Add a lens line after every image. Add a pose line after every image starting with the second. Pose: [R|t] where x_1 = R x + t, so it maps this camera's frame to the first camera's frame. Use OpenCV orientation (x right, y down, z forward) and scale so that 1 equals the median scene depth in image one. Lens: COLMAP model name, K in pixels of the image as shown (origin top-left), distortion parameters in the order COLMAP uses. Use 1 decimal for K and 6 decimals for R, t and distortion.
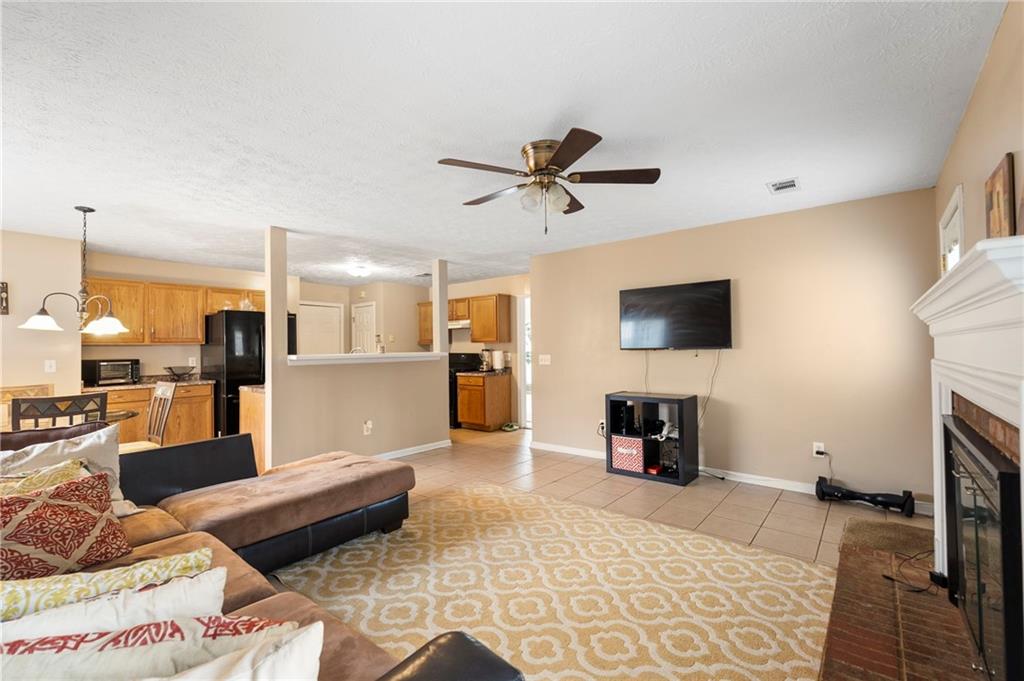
lens RADIAL K [[447.2, 0, 515.3], [0, 447.2, 337.8], [0, 0, 1]] dist [0.000354, 0.000065]
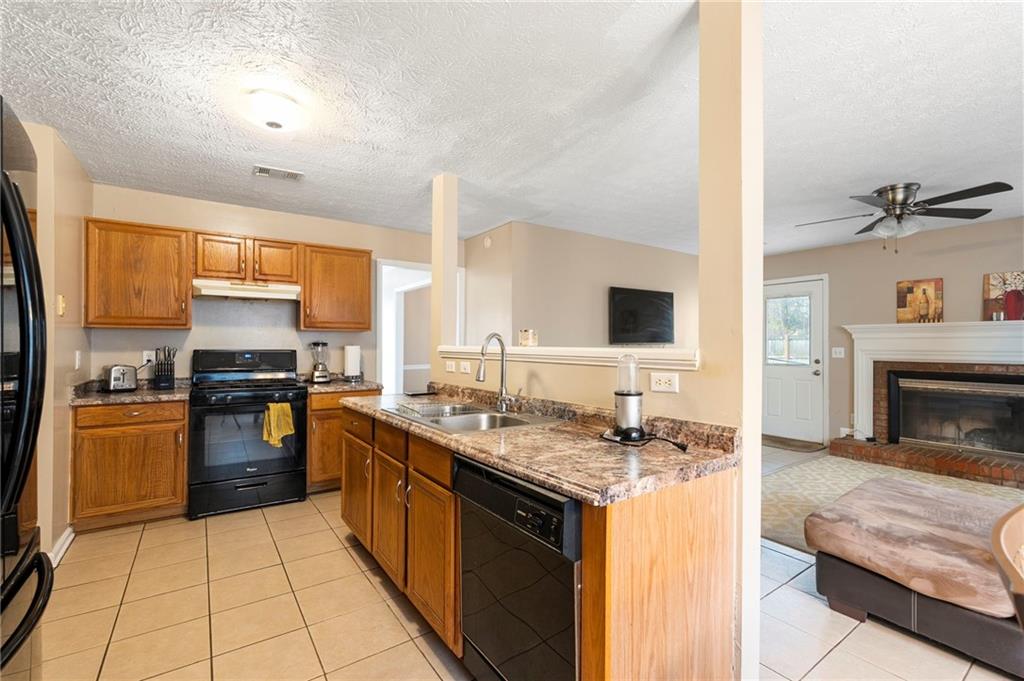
lens RADIAL K [[447.2, 0, 511.0], [0, 447.2, 341.9], [0, 0, 1]] dist [0.000354, 0.000065]
pose [[0.281638, 0.014995, 0.959404, -1.430079], [-0.025382, 0.999644, -0.008172, 0.062056], [-0.959185, -0.022050, 0.281918, 1.640858]]
